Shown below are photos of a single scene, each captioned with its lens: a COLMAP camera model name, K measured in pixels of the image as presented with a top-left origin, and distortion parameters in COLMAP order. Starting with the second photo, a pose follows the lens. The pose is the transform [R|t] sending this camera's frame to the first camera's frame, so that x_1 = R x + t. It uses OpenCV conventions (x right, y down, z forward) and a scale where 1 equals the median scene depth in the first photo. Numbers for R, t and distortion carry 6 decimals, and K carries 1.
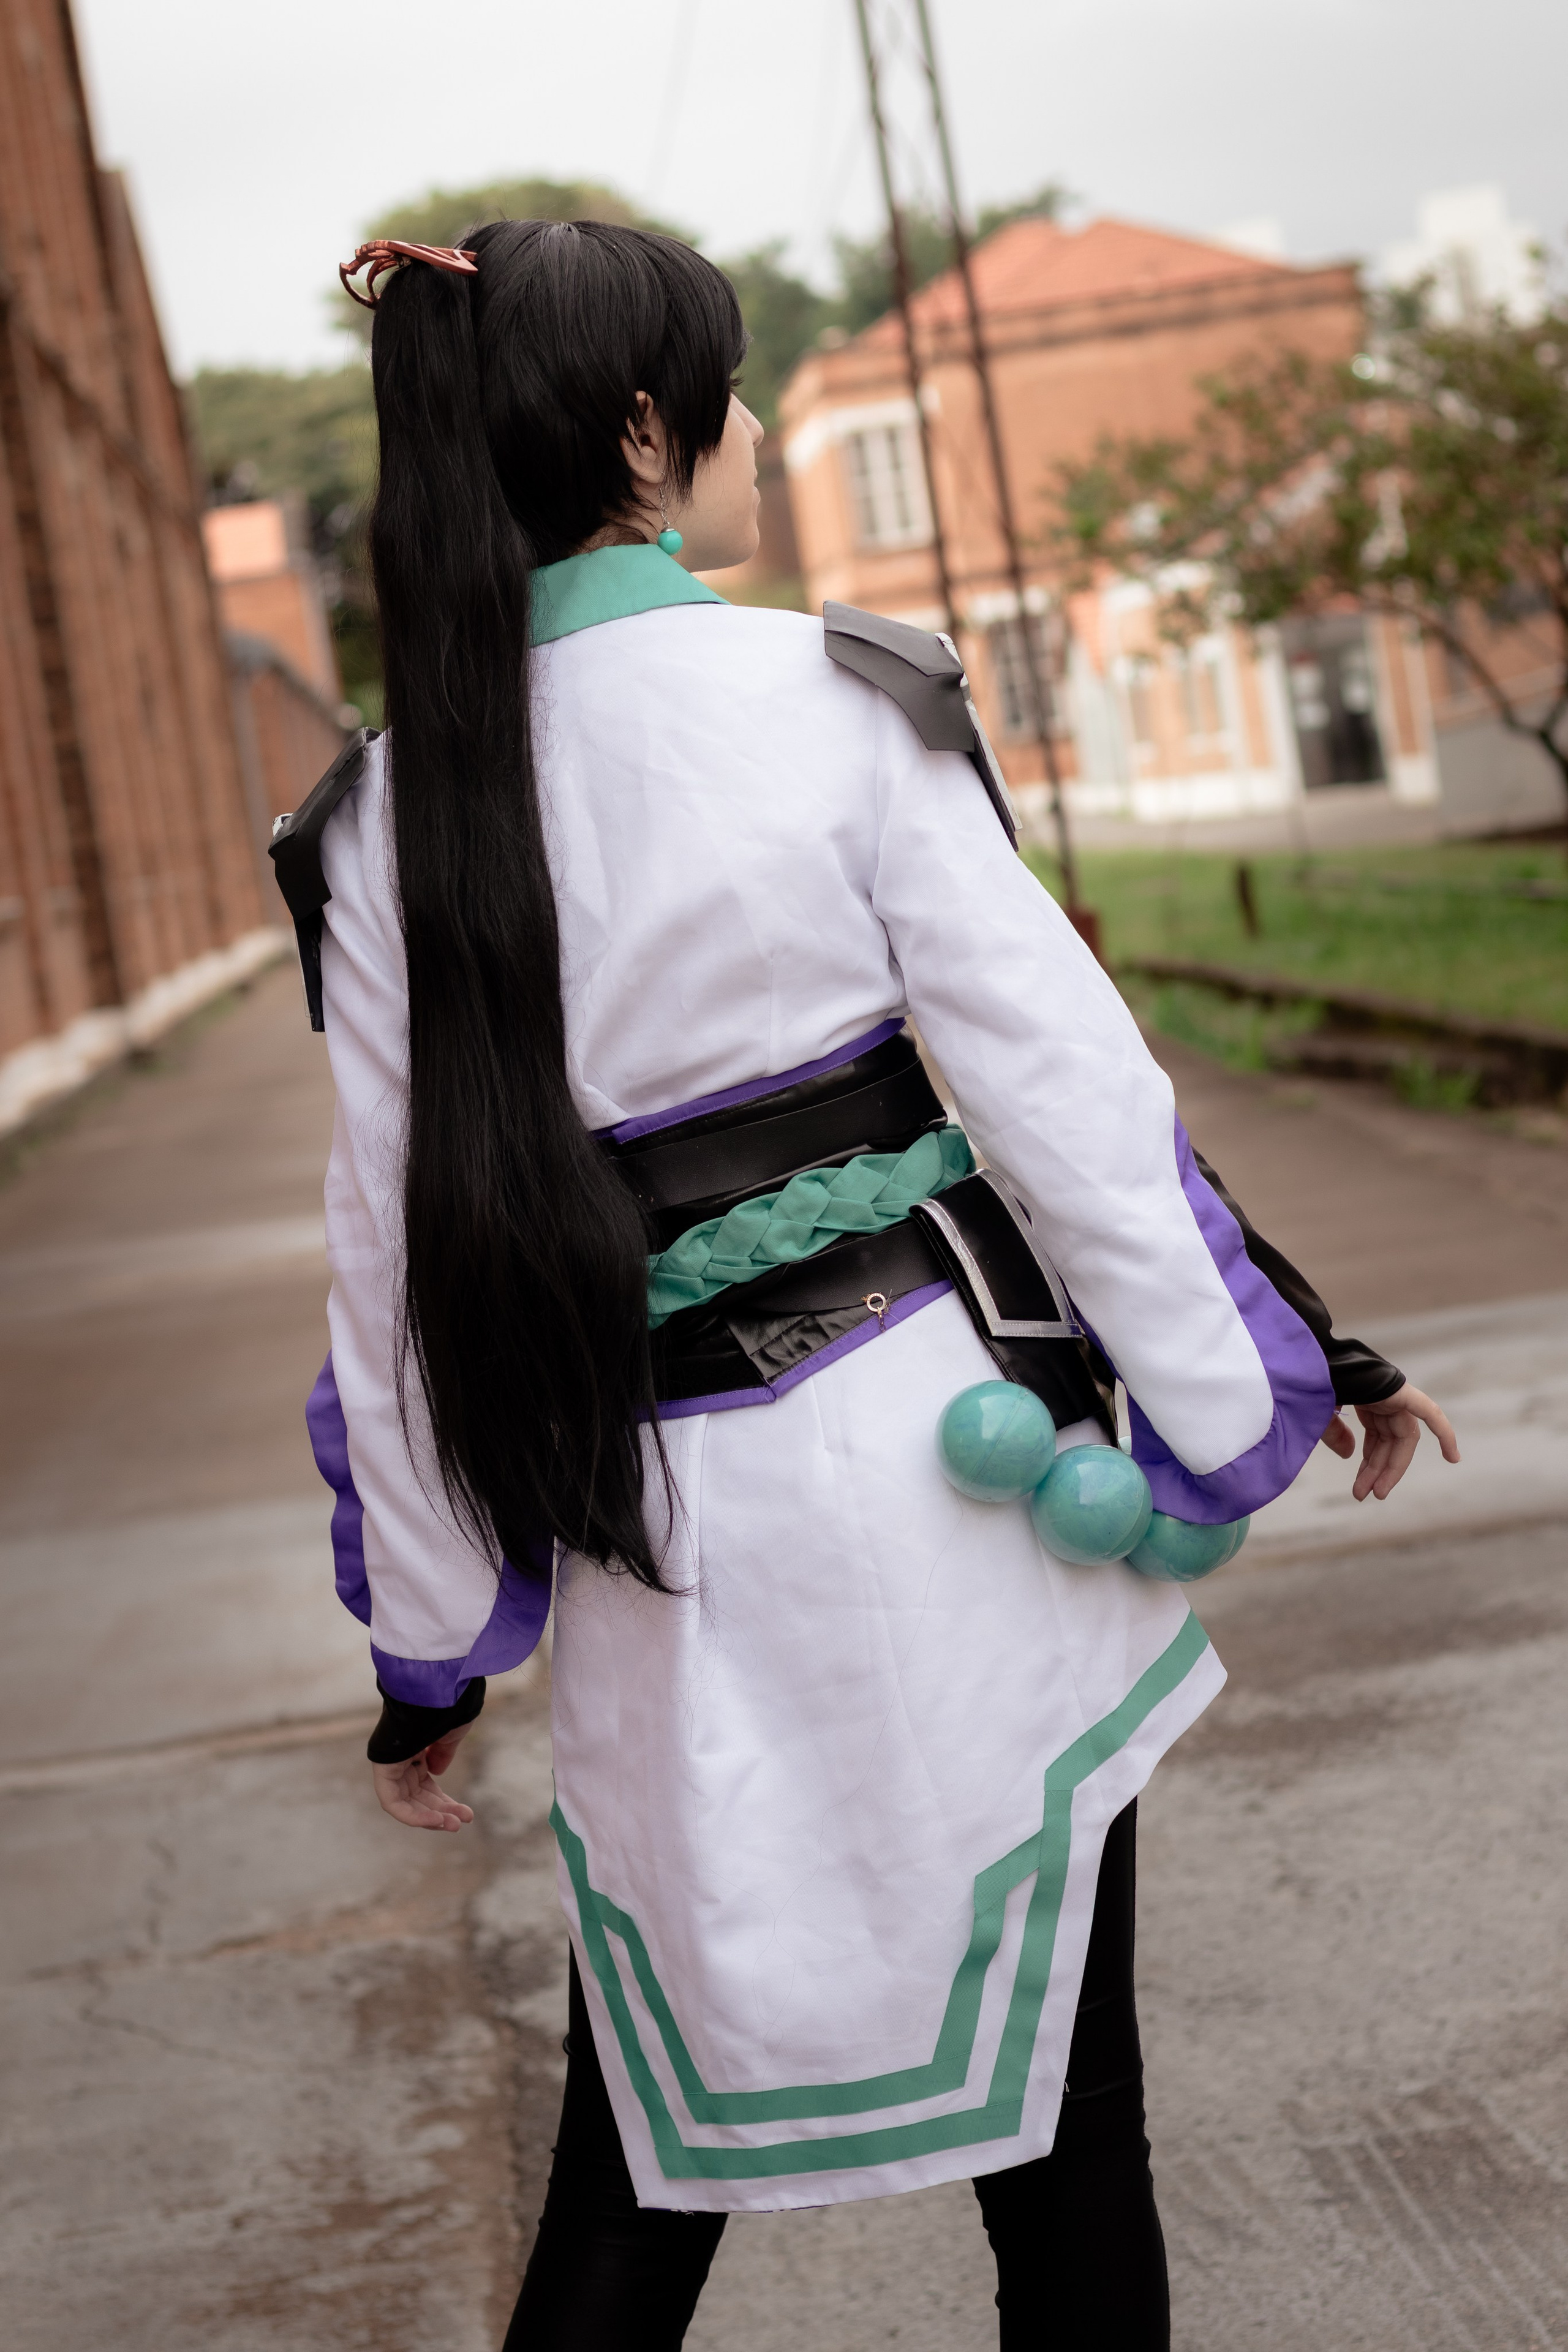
lens RADIAL K [[5651.8, 0, 784.0], [0, 5651.8, 1176.0], [0, 0, 1]] dist [0.279638, -0.261493]
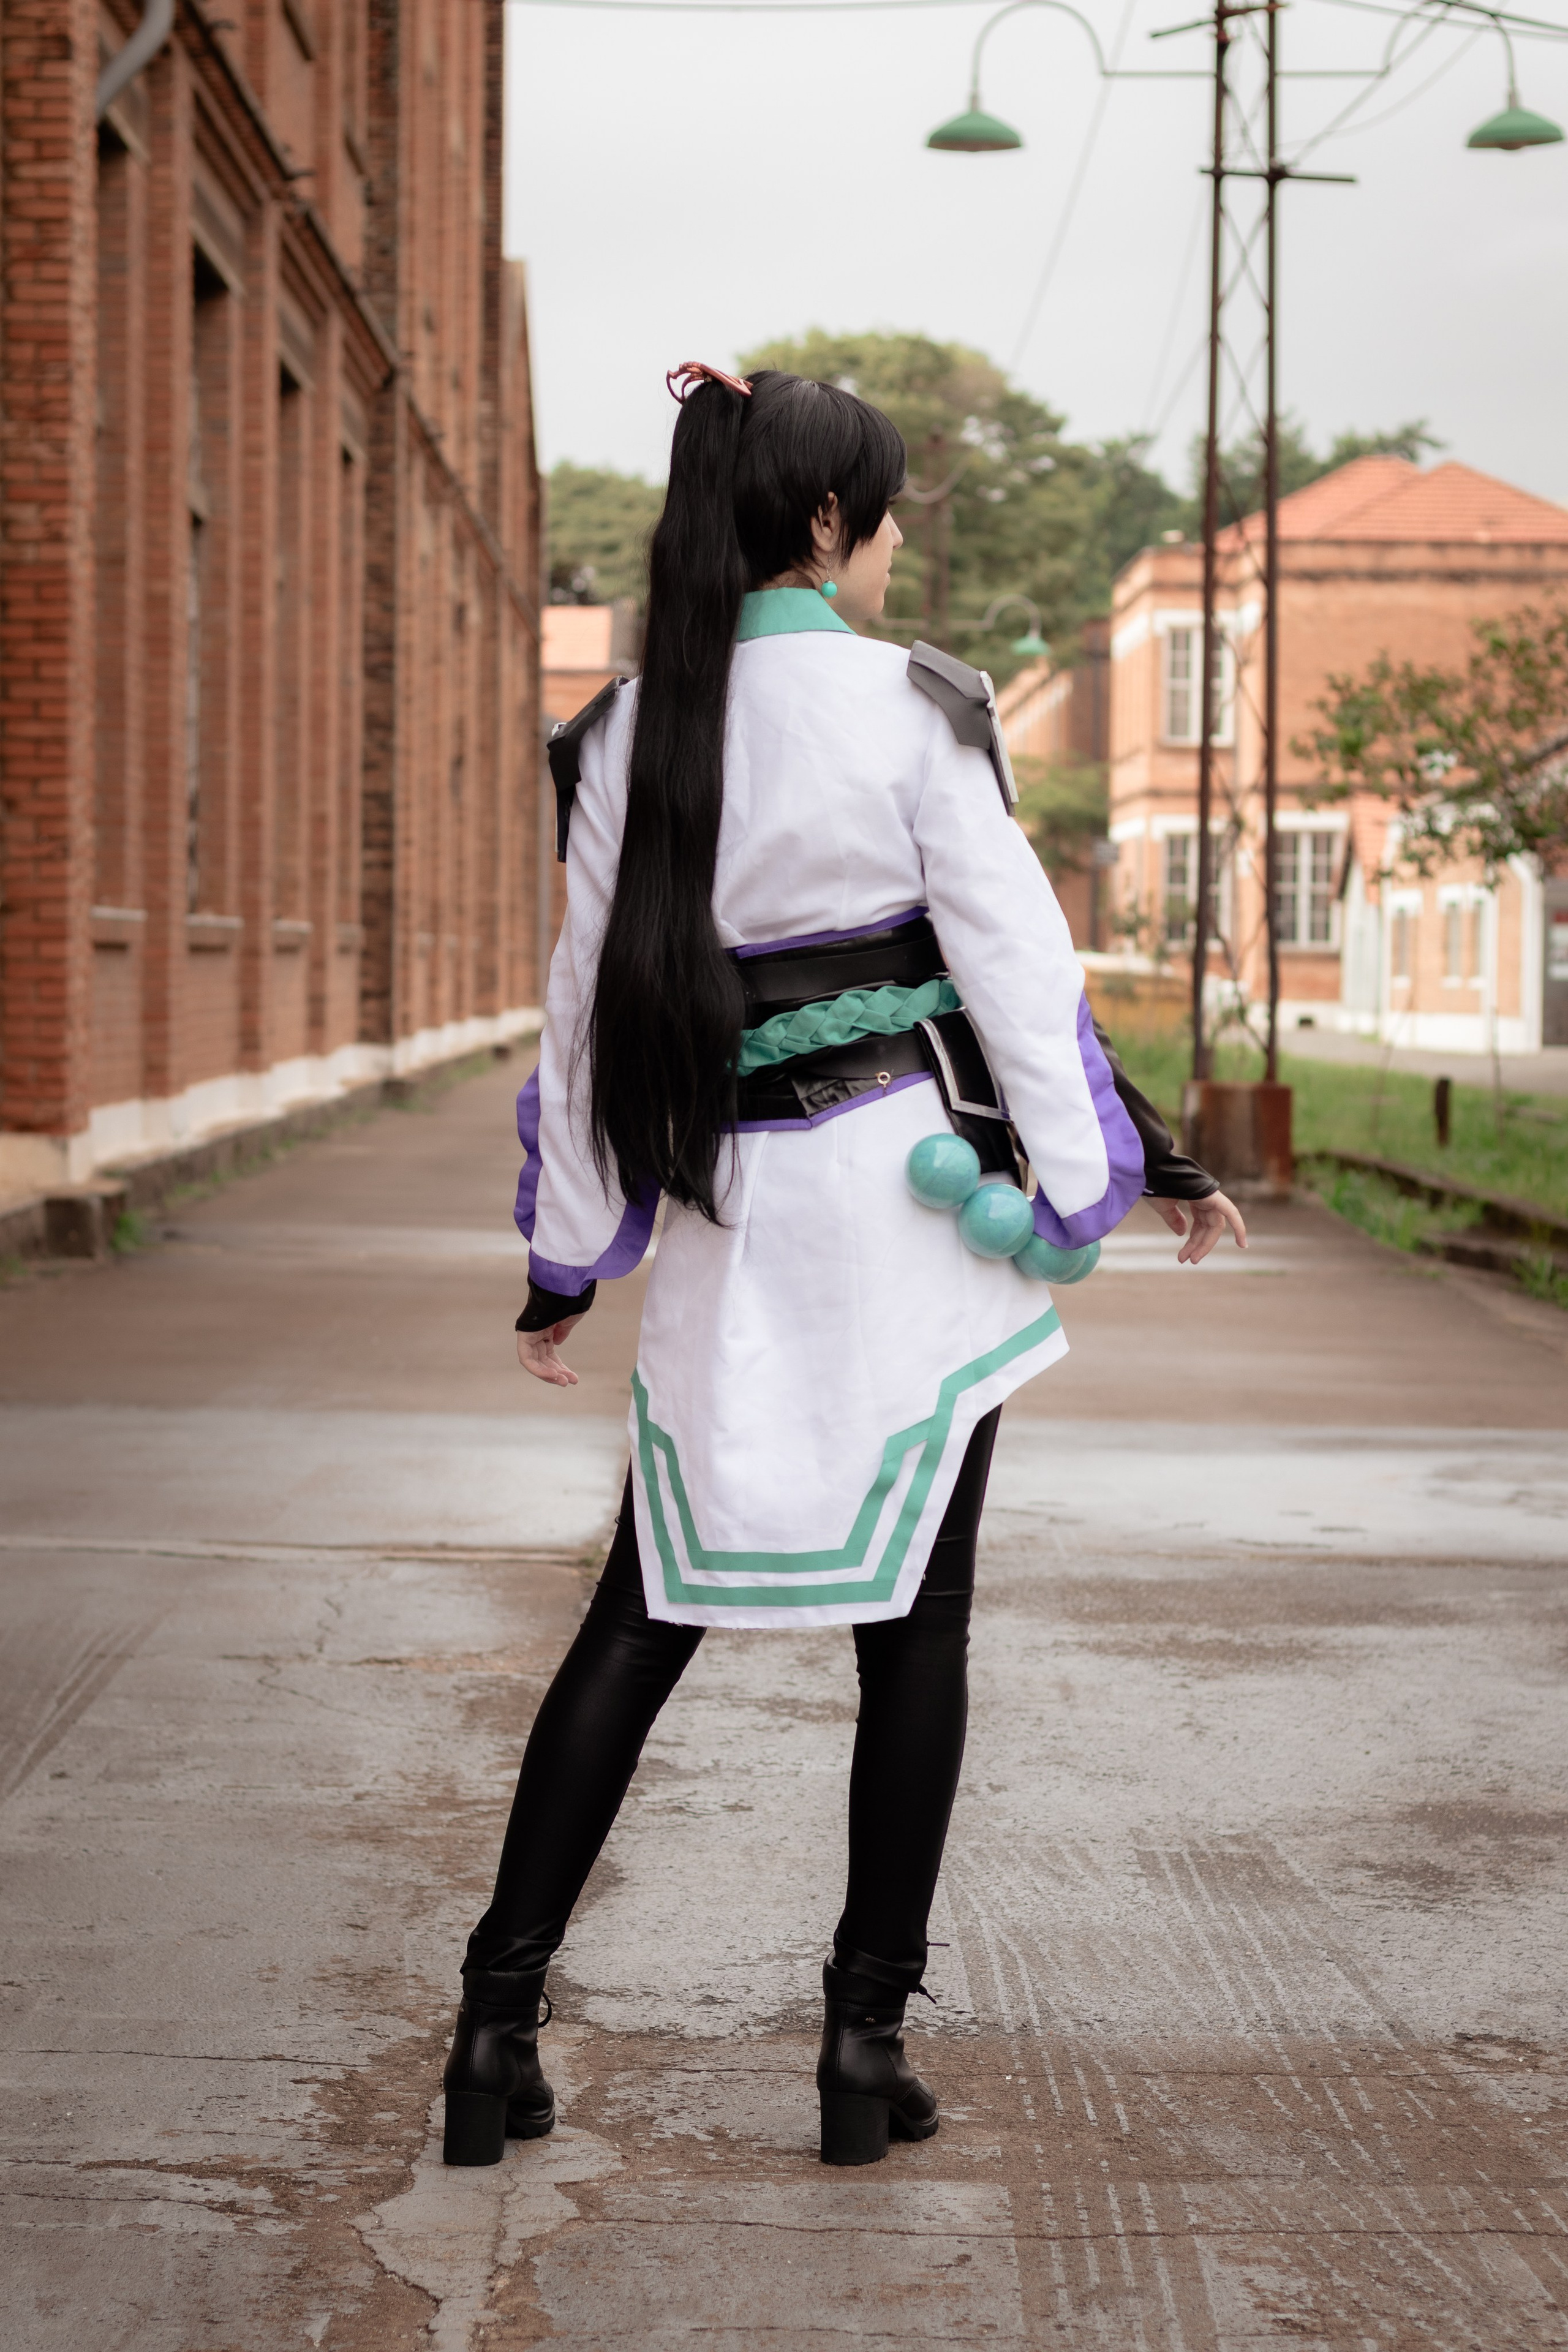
lens RADIAL K [[5468.0, 0, 901.1], [0, 5468.0, 1185.4], [0, 0, 1]] dist [0.435780, 0.038037]
pose [[0.985964, 0.165813, -0.019506, 0.031750], [-0.166244, 0.985816, -0.023009, 0.048614], [0.015414, 0.025929, 0.999545, -0.301125]]
